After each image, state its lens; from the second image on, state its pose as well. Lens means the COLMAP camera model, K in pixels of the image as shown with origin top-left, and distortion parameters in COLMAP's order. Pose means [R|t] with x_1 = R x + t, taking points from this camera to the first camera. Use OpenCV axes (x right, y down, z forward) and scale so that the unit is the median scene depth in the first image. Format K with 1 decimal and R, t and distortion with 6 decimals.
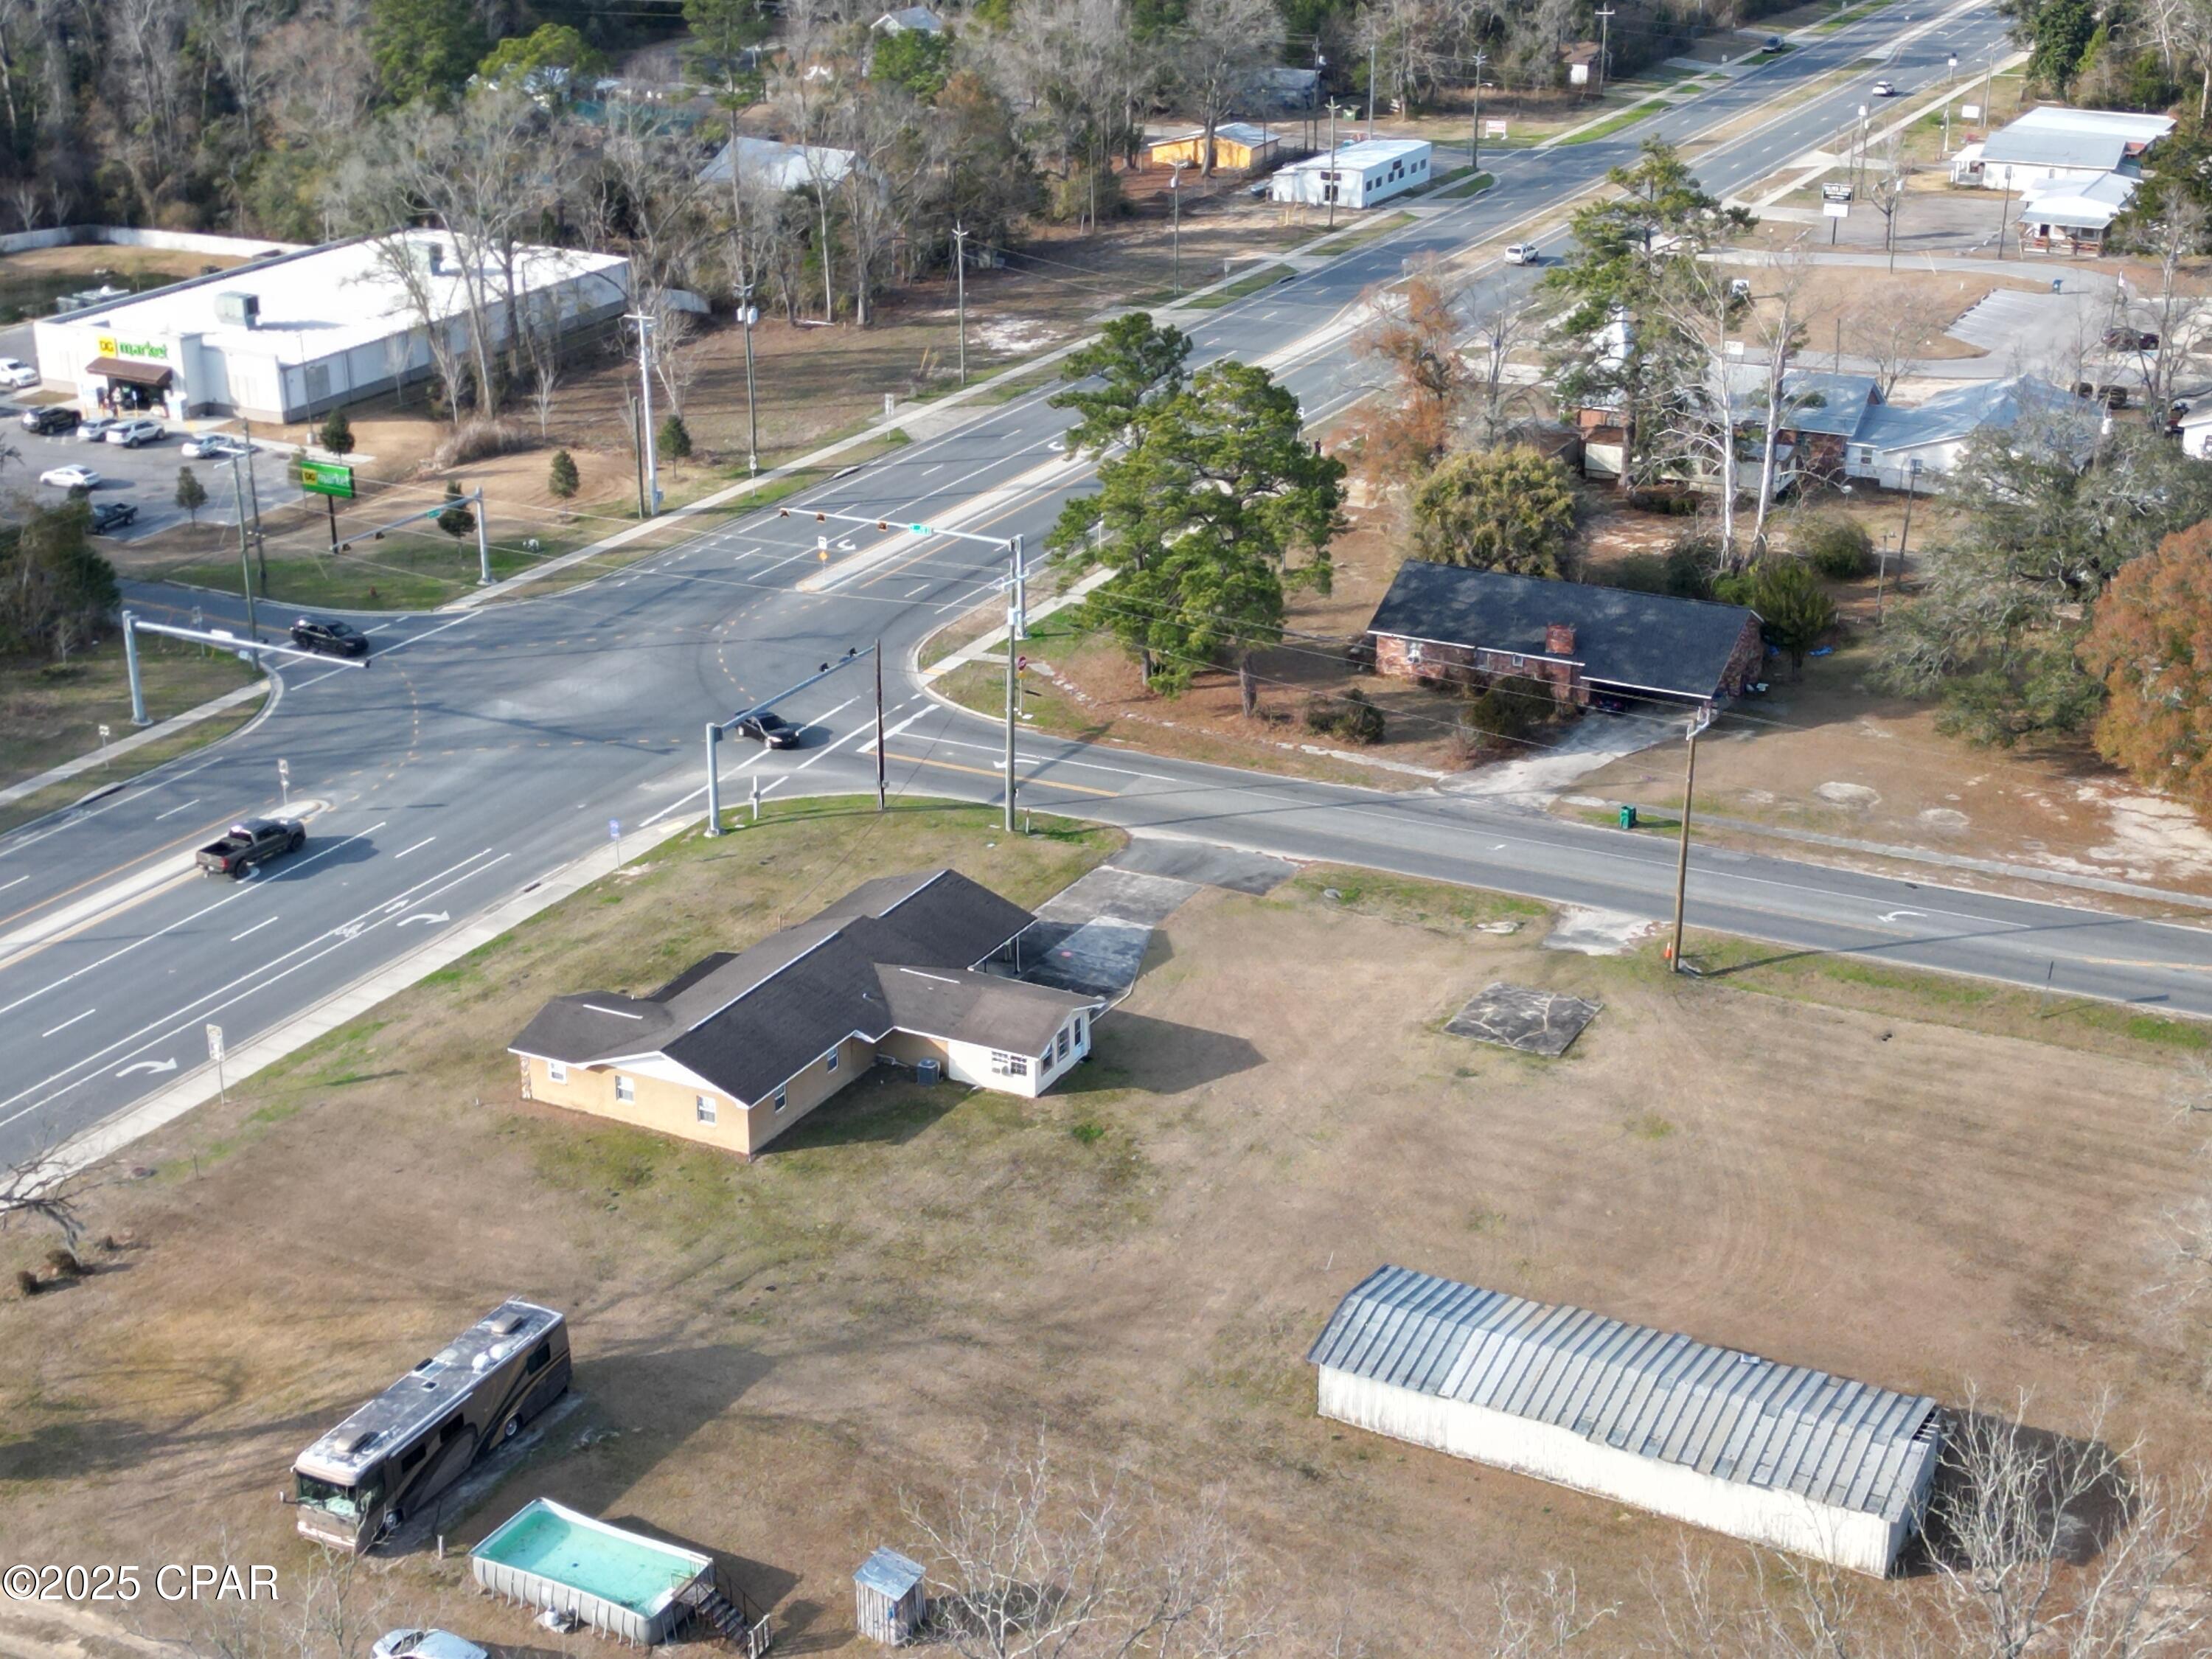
lens RADIAL K [[3058.5, 0, 1106.0], [0, 3058.5, 829.5], [0, 0, 1]] dist [0.196327, -0.574109]
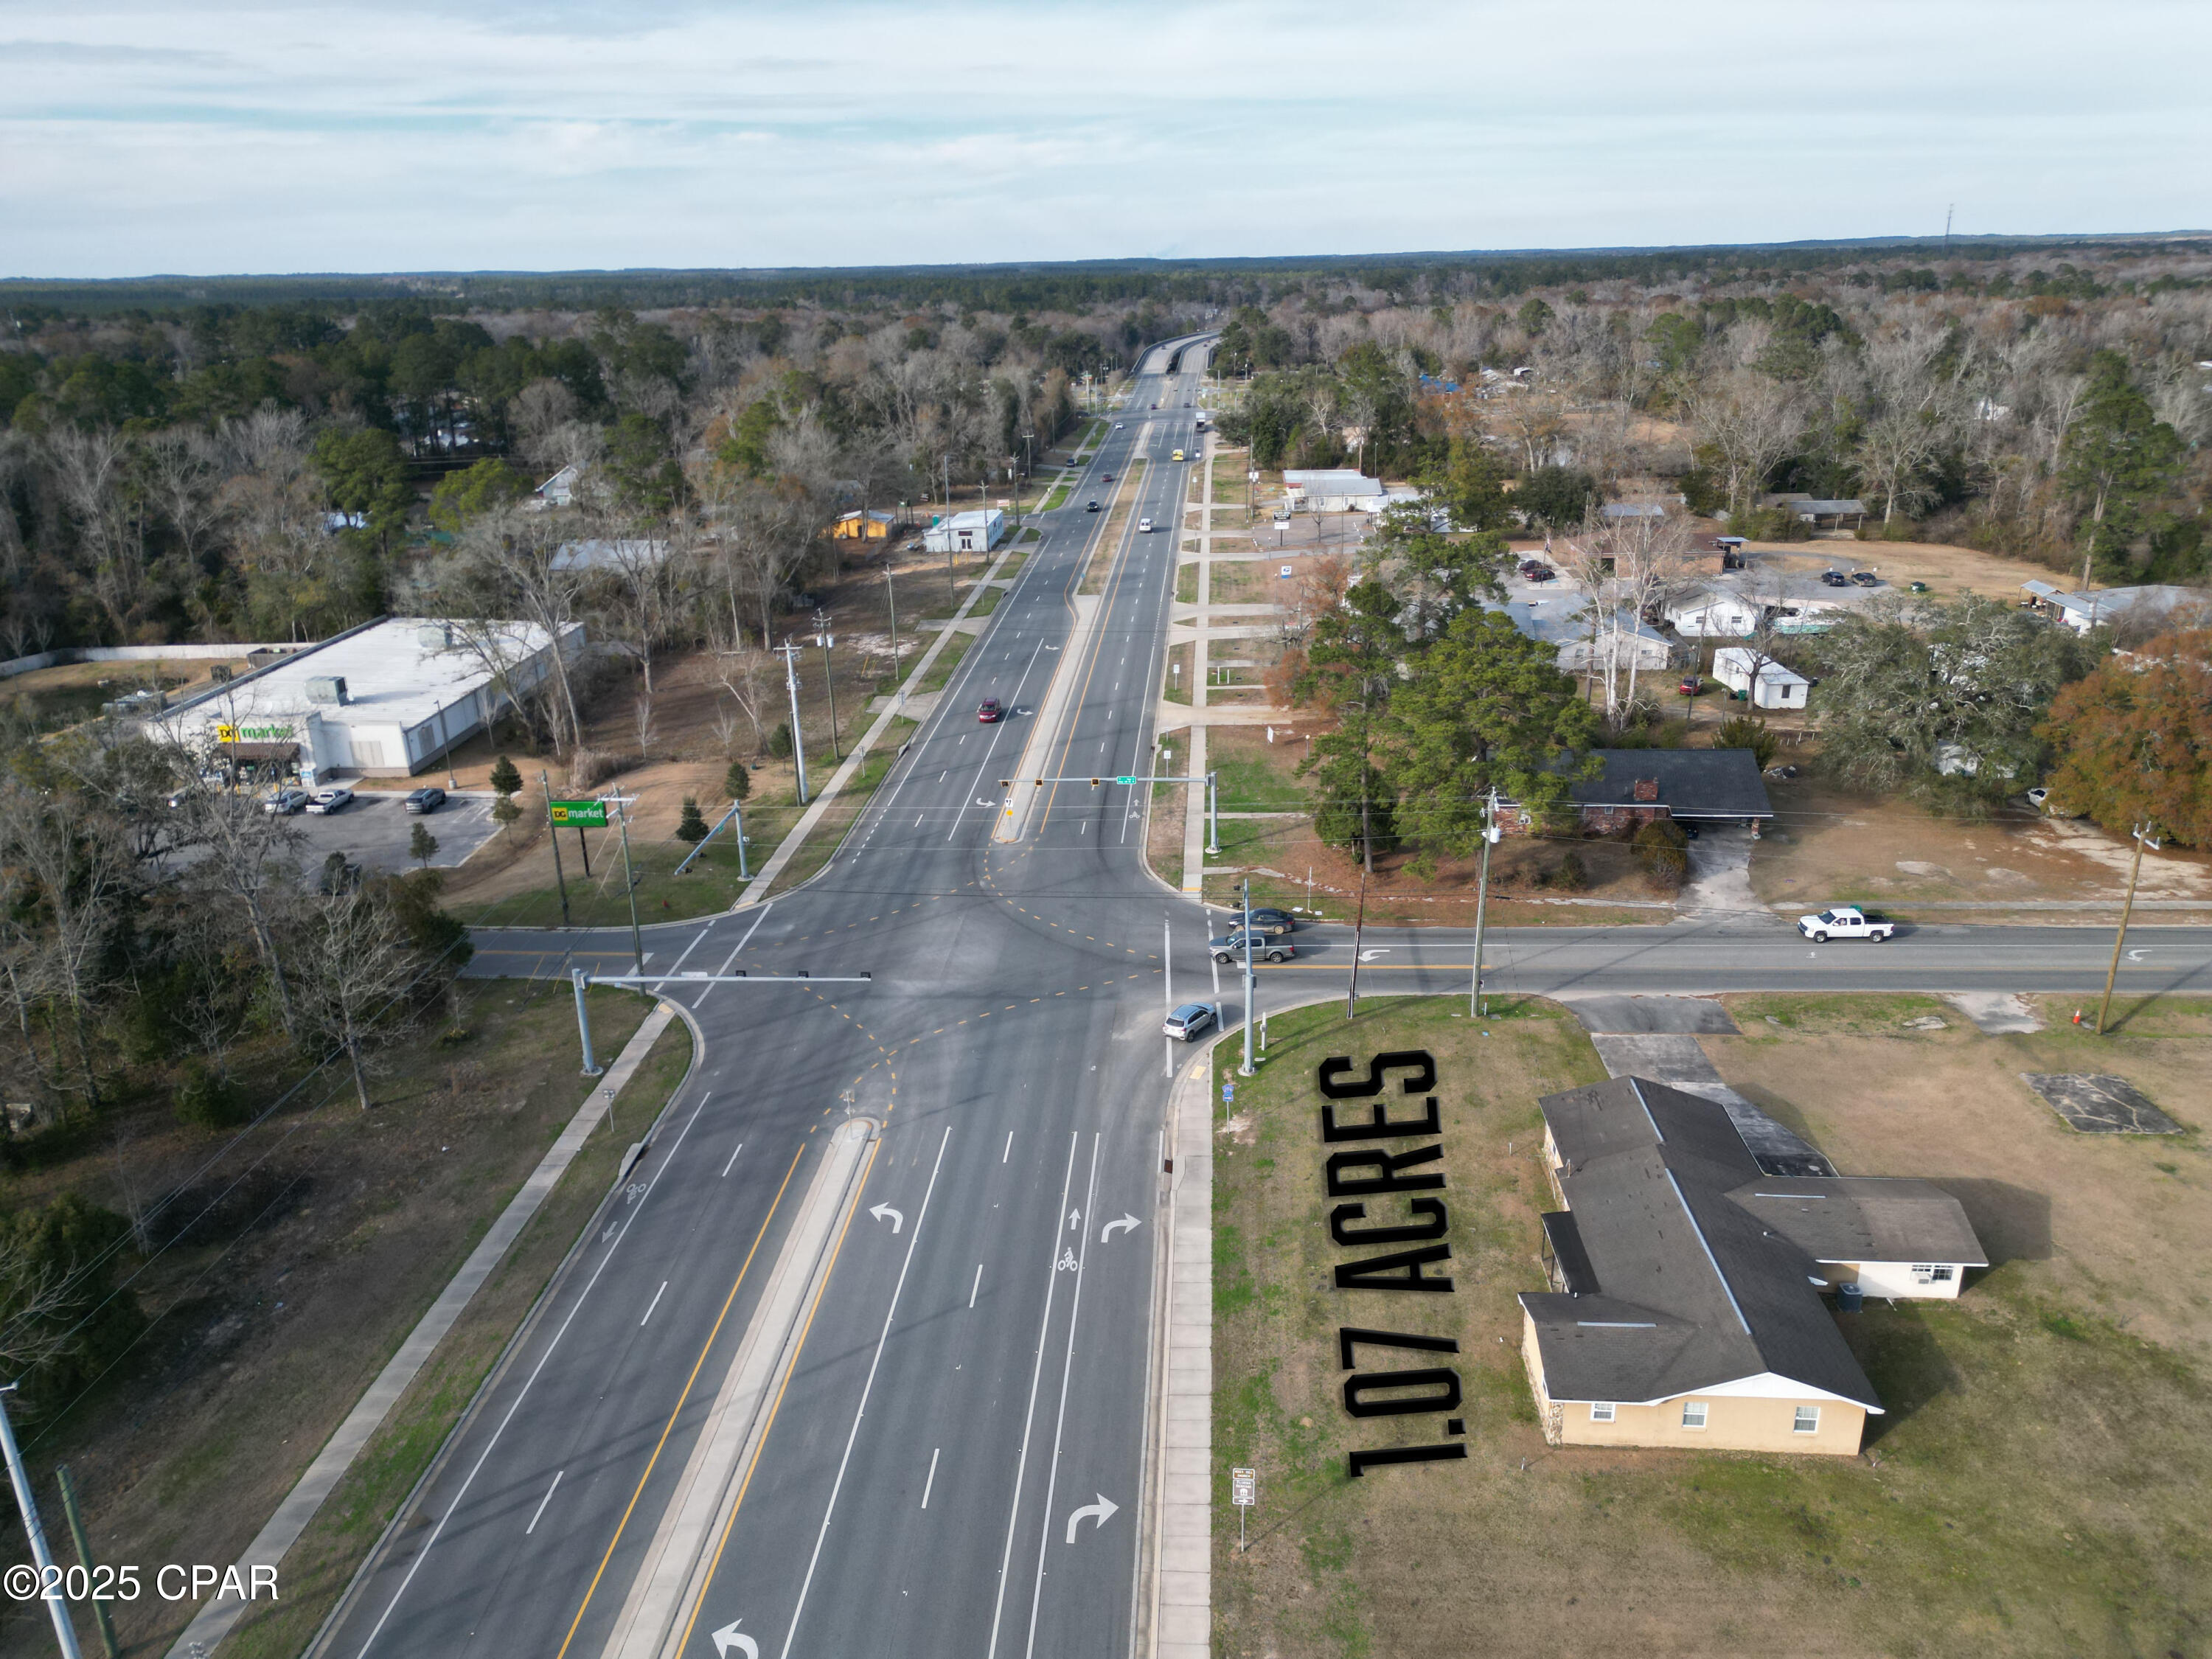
lens RADIAL K [[1543.9, 0, 1106.0], [0, 1543.9, 829.5], [0, 0, 1]] dist [0.072880, -0.073624]
pose [[0.914609, -0.154770, 0.373545, -0.364918], [0.169302, 0.985545, -0.006190, -0.089011], [-0.367187, 0.068903, 0.927591, 0.492031]]
